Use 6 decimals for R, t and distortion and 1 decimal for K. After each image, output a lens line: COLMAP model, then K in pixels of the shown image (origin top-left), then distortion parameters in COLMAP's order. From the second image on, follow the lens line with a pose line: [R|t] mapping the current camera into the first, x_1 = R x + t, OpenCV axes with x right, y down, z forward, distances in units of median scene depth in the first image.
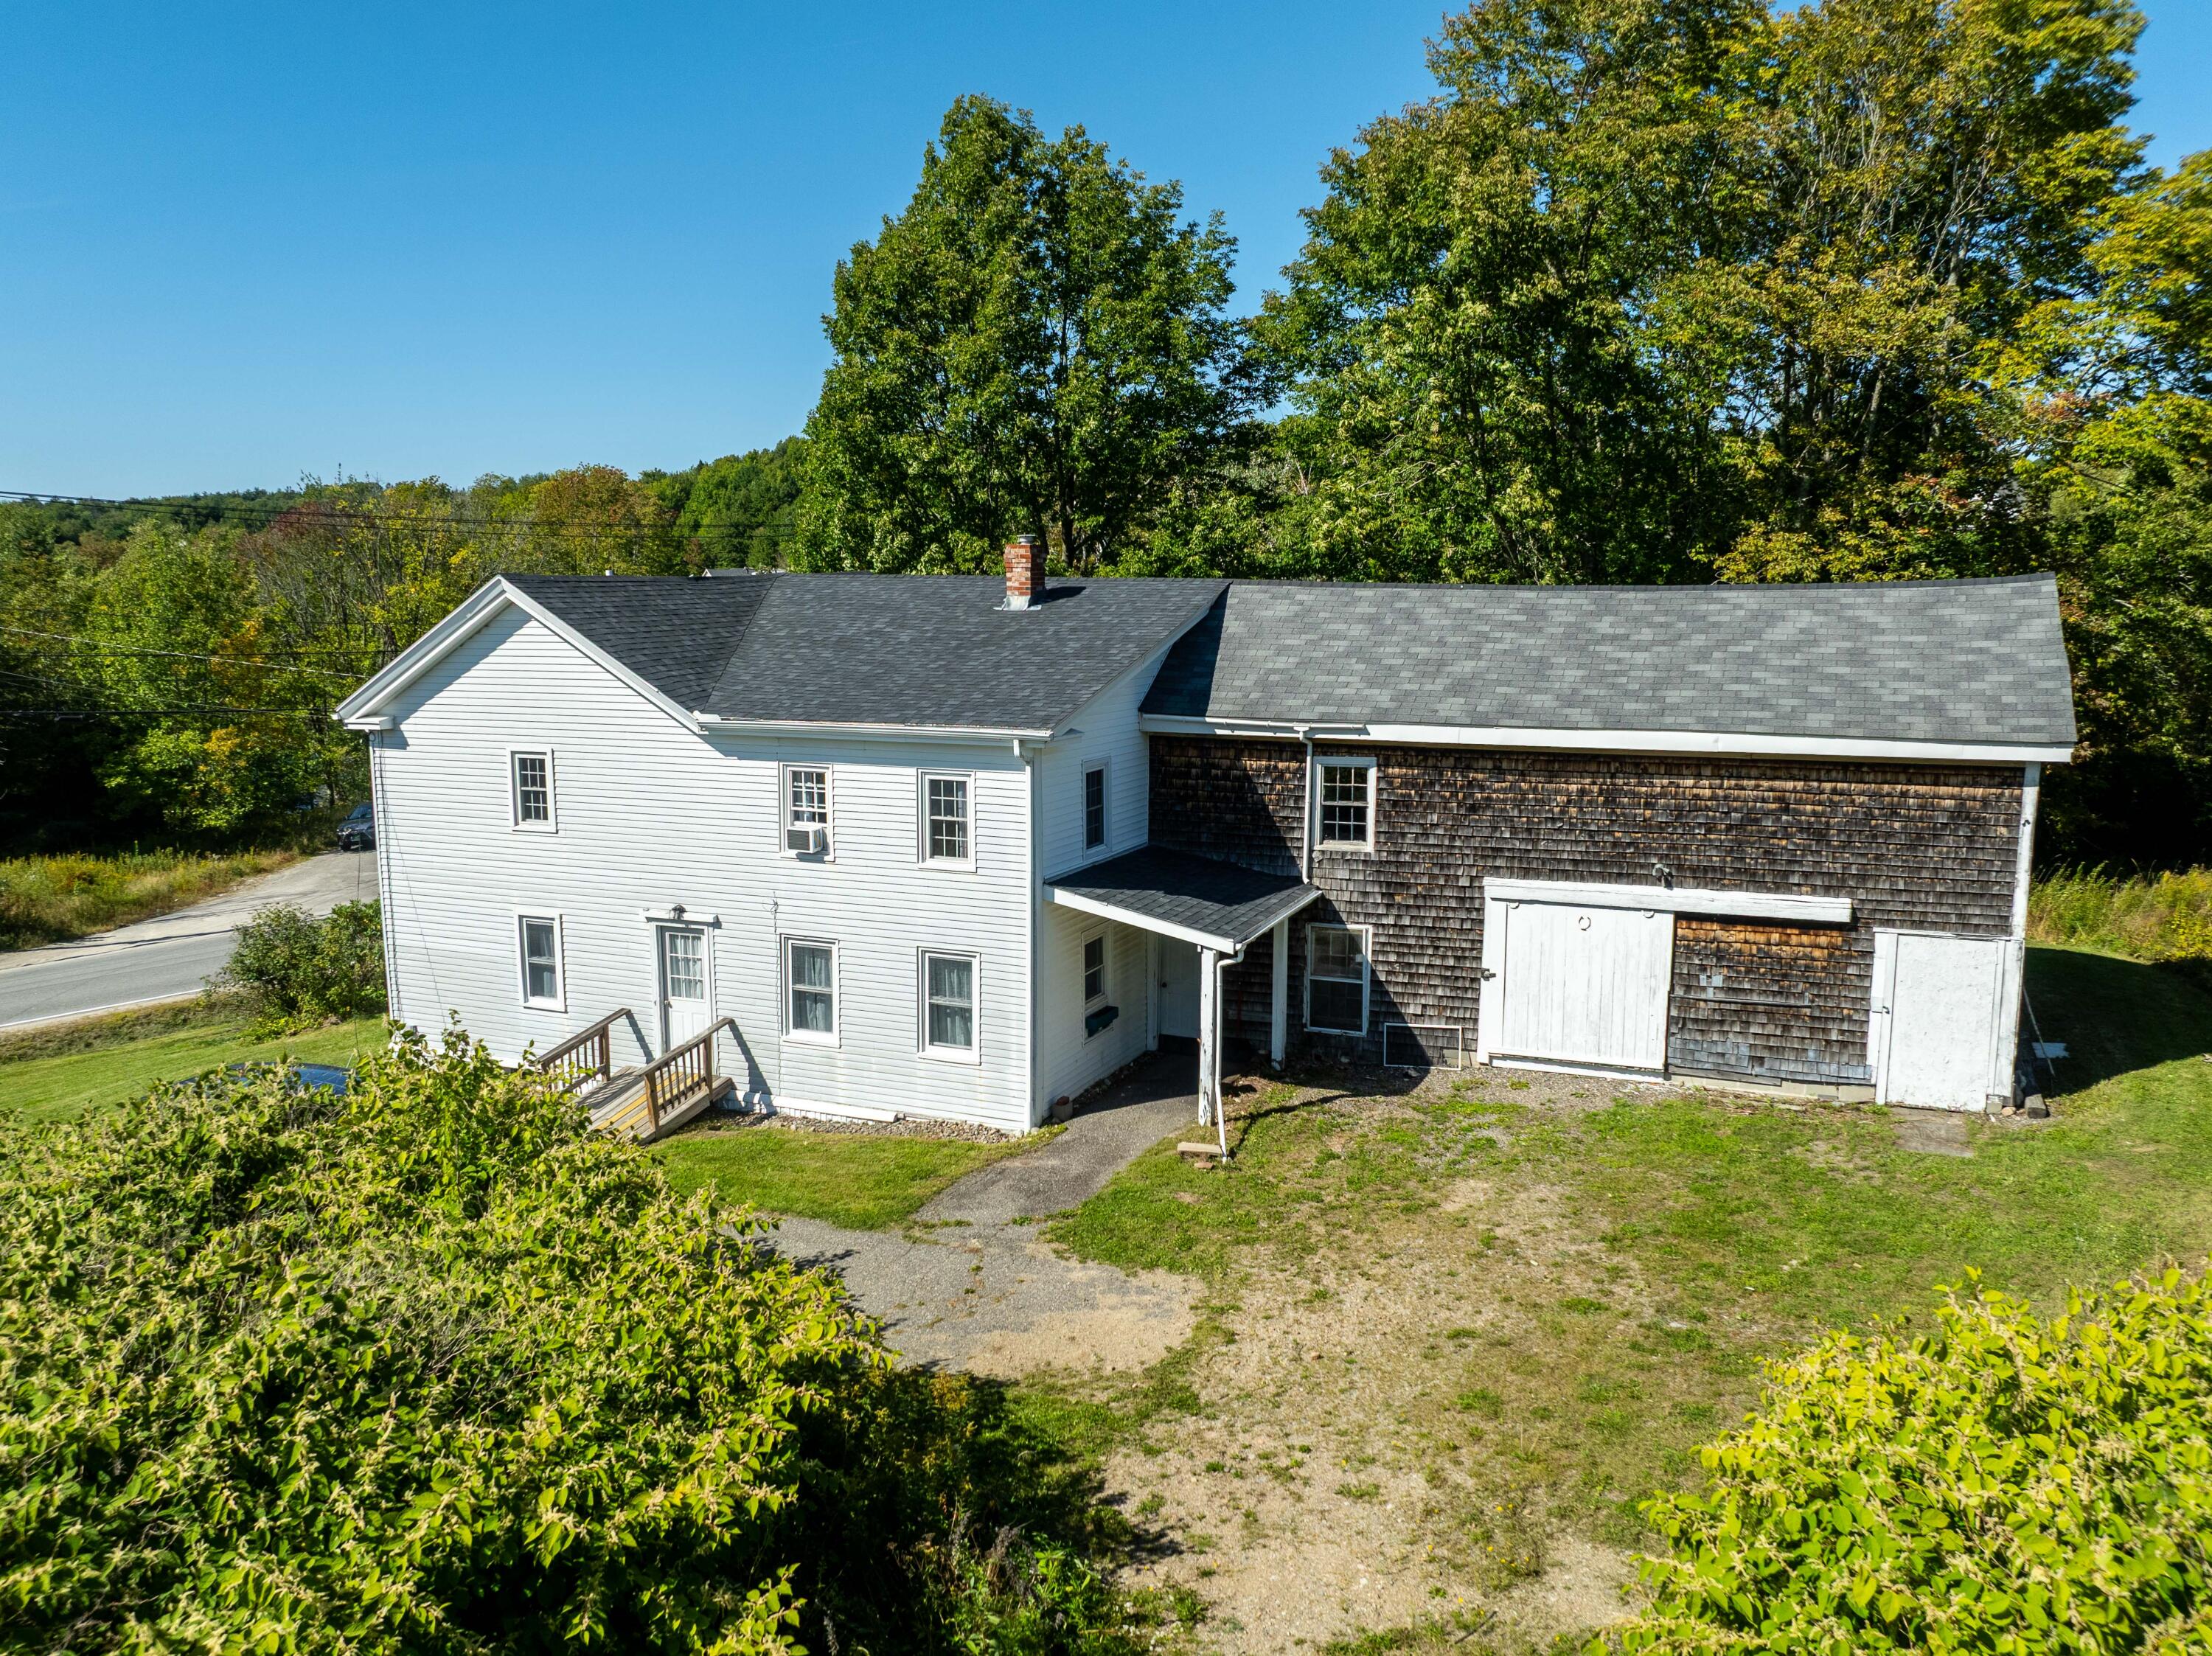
lens RADIAL K [[1674.2, 0, 1110.6], [0, 1674.2, 829.0], [0, 0, 1]] dist [-0.032147, -0.003811]
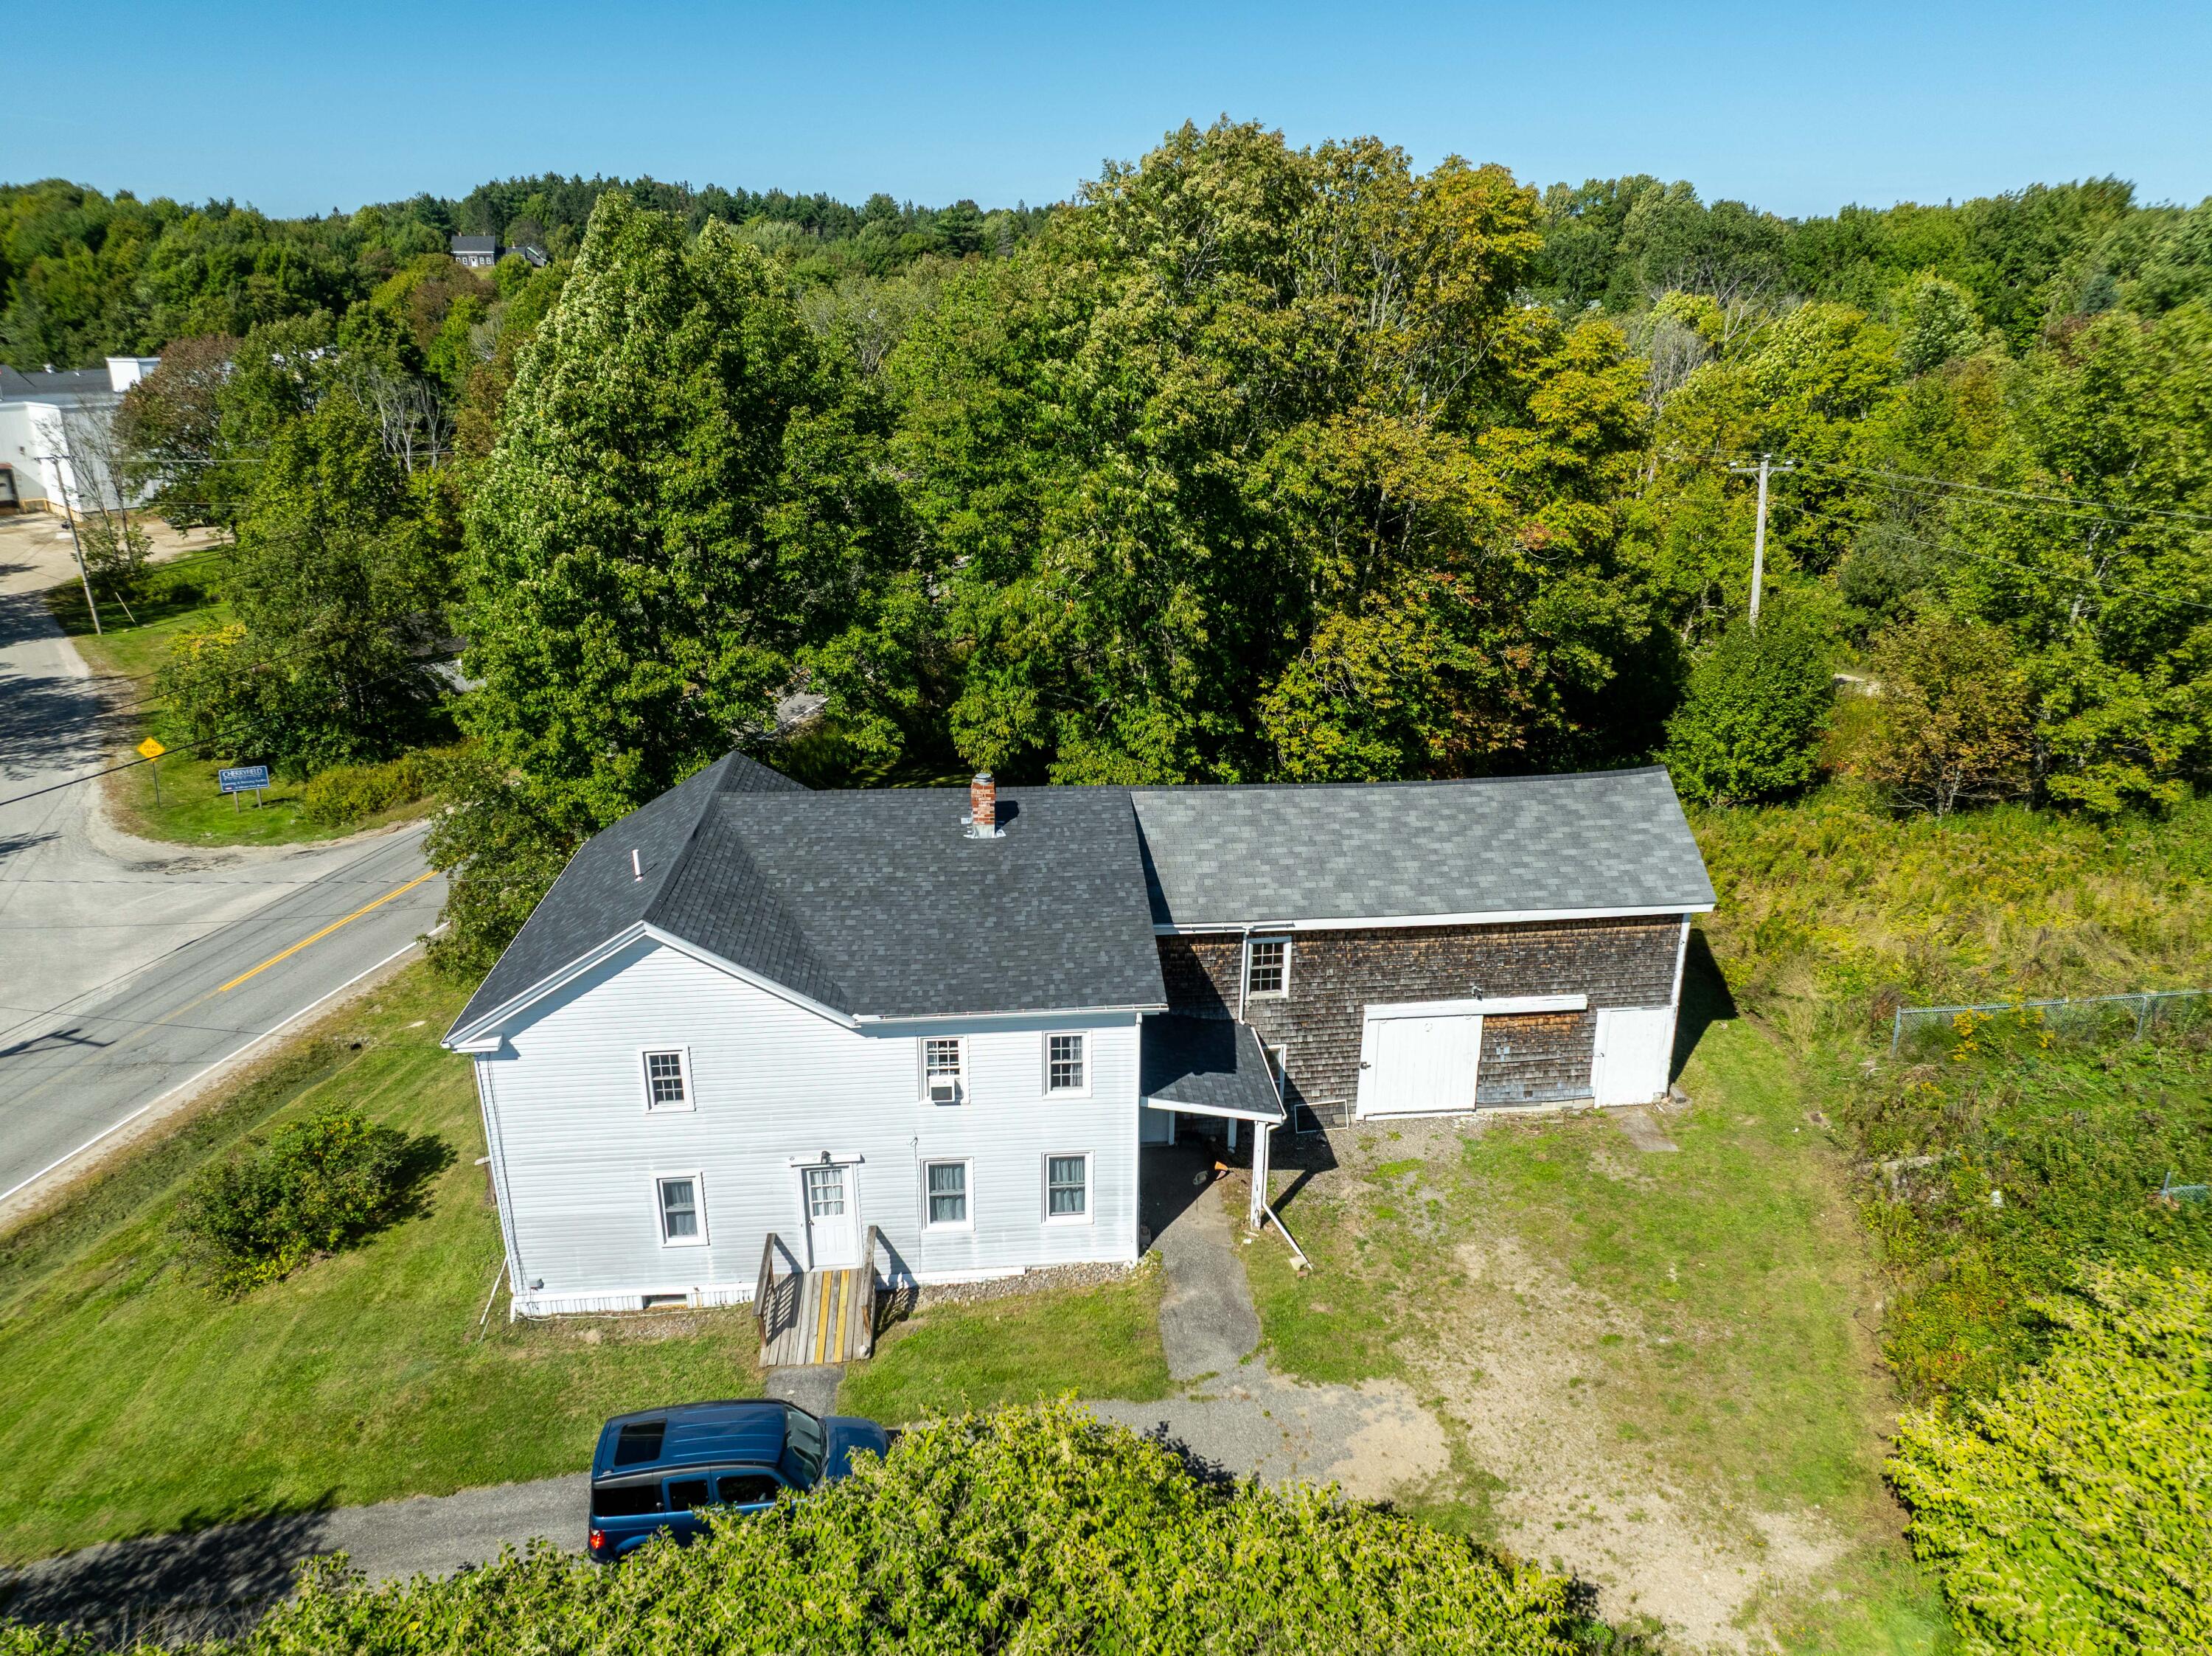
lens RADIAL K [[1565.6, 0, 1121.7], [0, 1565.6, 821.7], [0, 0, 1]] dist [-0.036453, 0.004524]
pose [[0.878732, -0.150664, 0.452914, -0.573326], [0.071029, 0.979587, 0.188055, -0.410895], [-0.472001, -0.133080, 0.871496, -0.082285]]
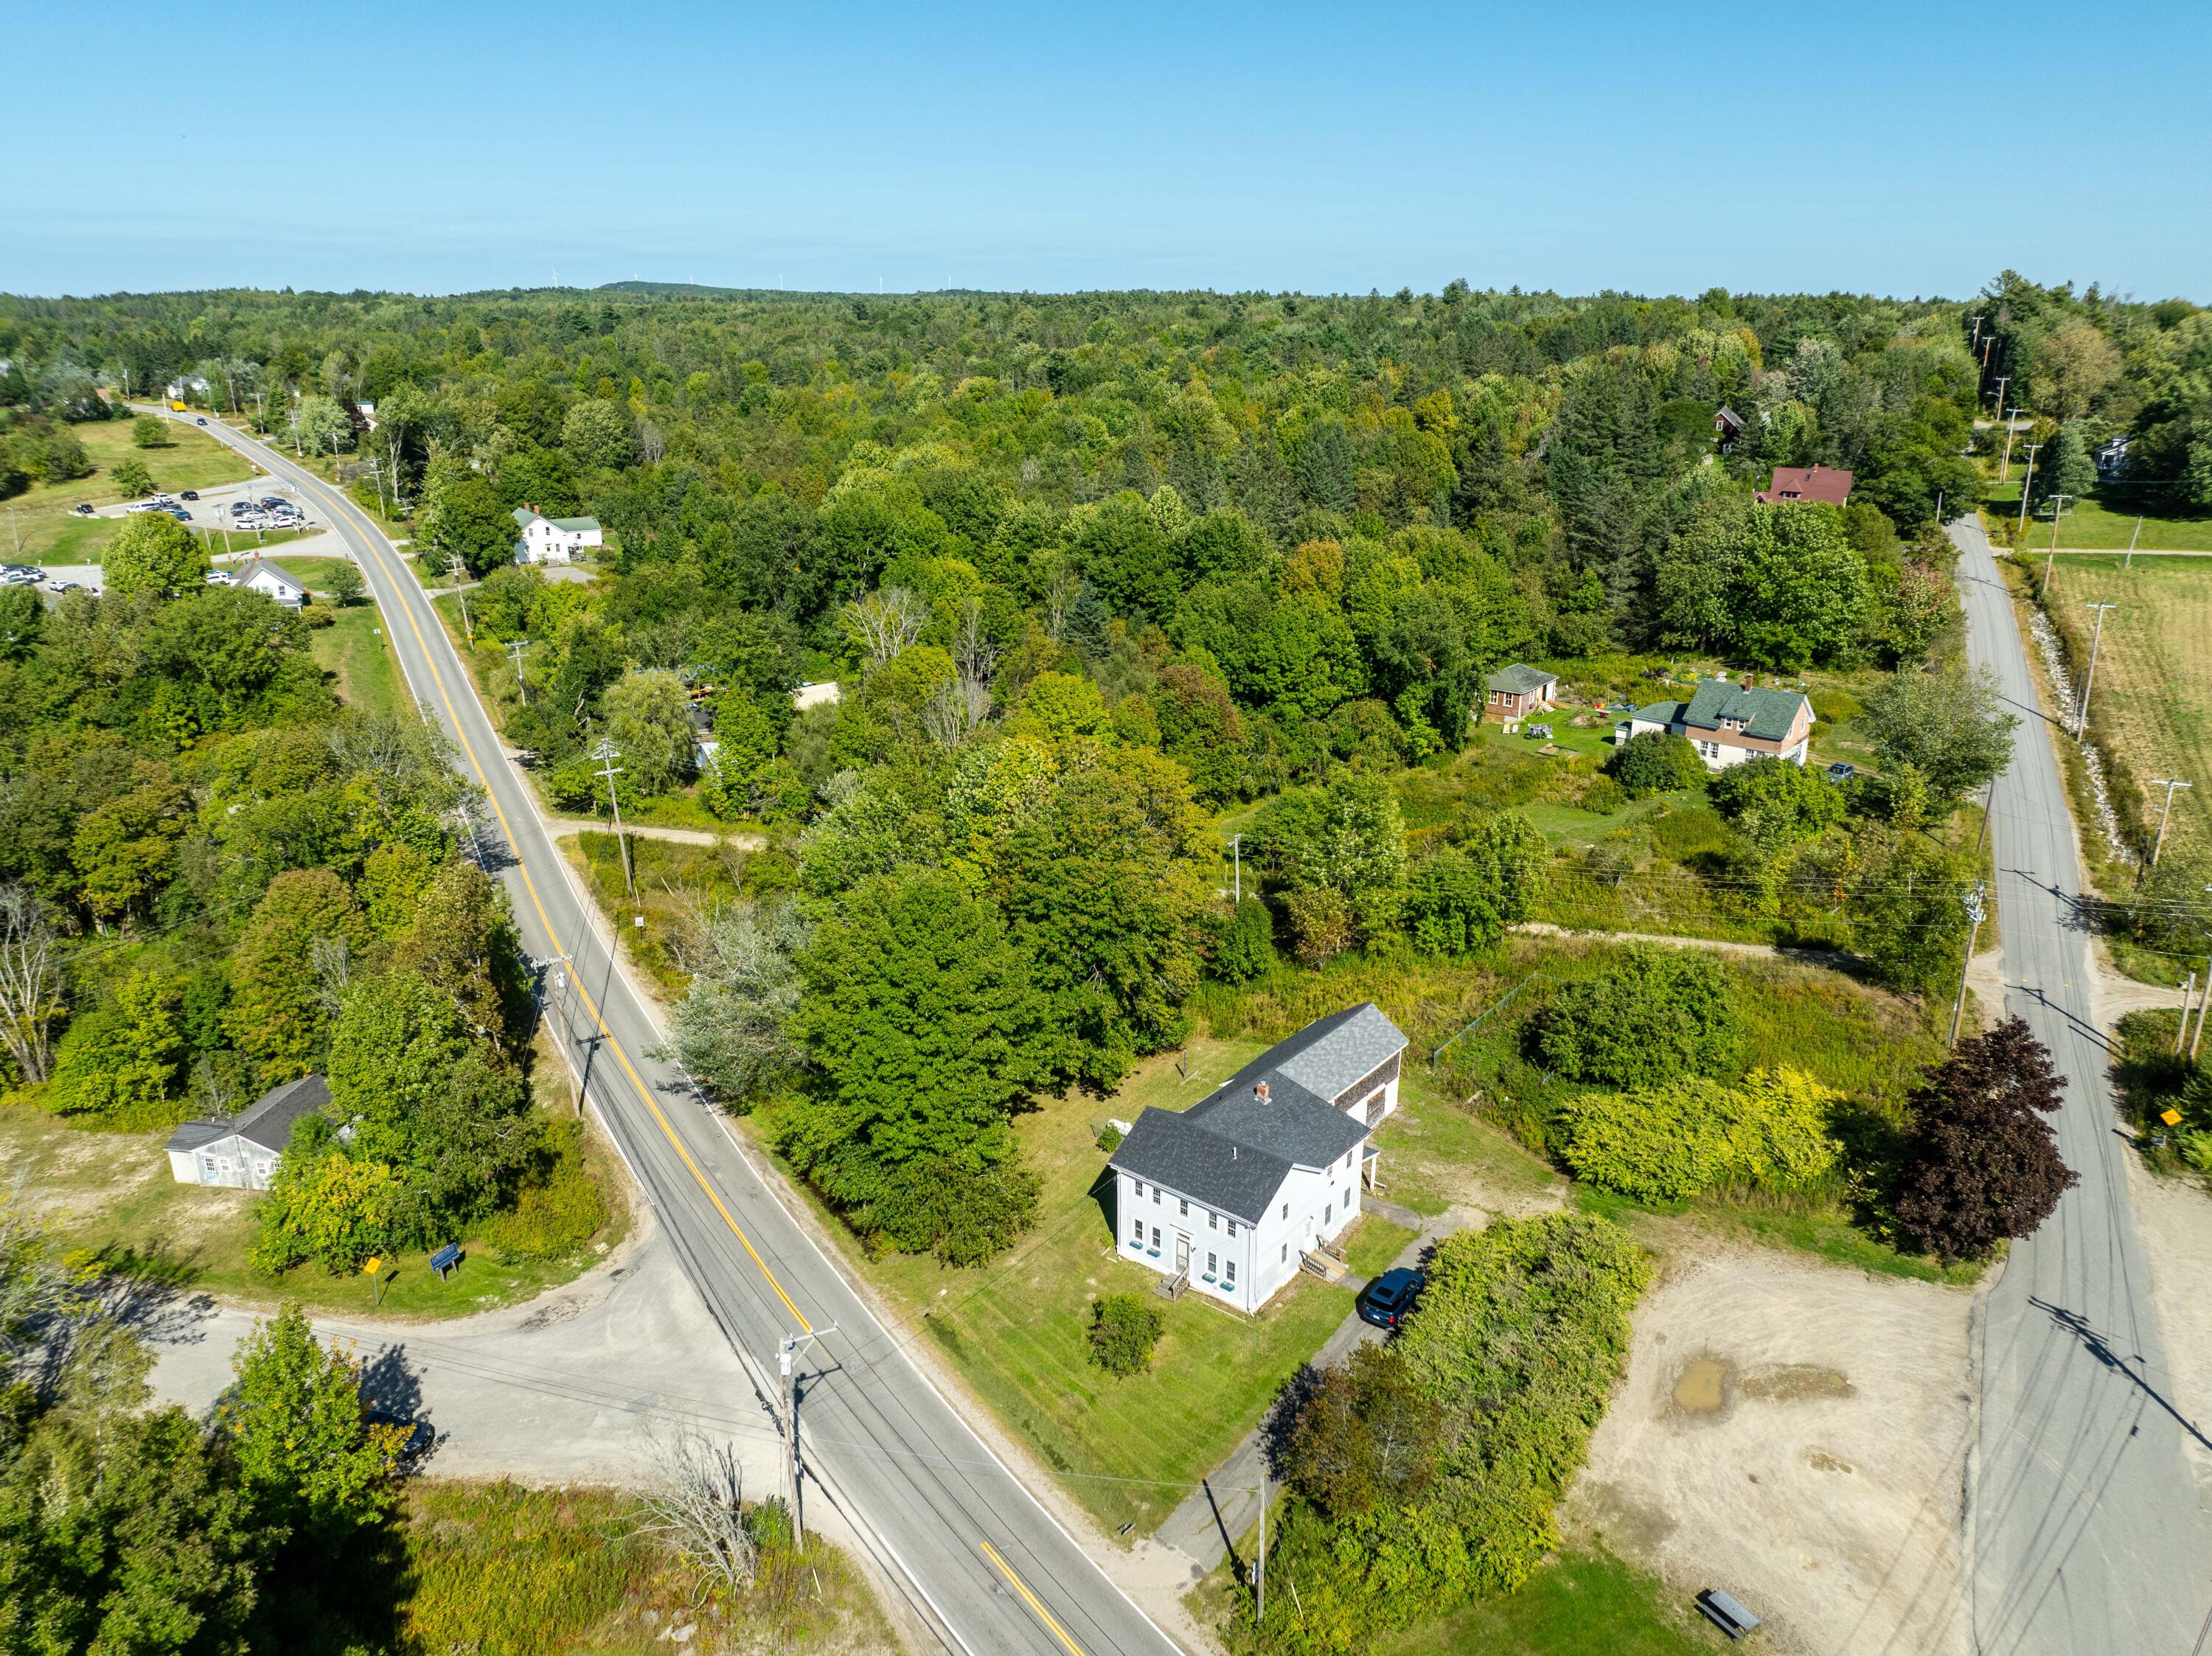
lens RADIAL K [[1565.6, 0, 1108.8], [0, 1565.6, 826.9], [0, 0, 1]] dist [-0.036453, 0.004524]
pose [[0.262023, -0.296331, 0.918440, -3.539796], [0.151328, 0.952533, 0.264159, -1.892246], [-0.953123, 0.069770, 0.294429, 0.336593]]
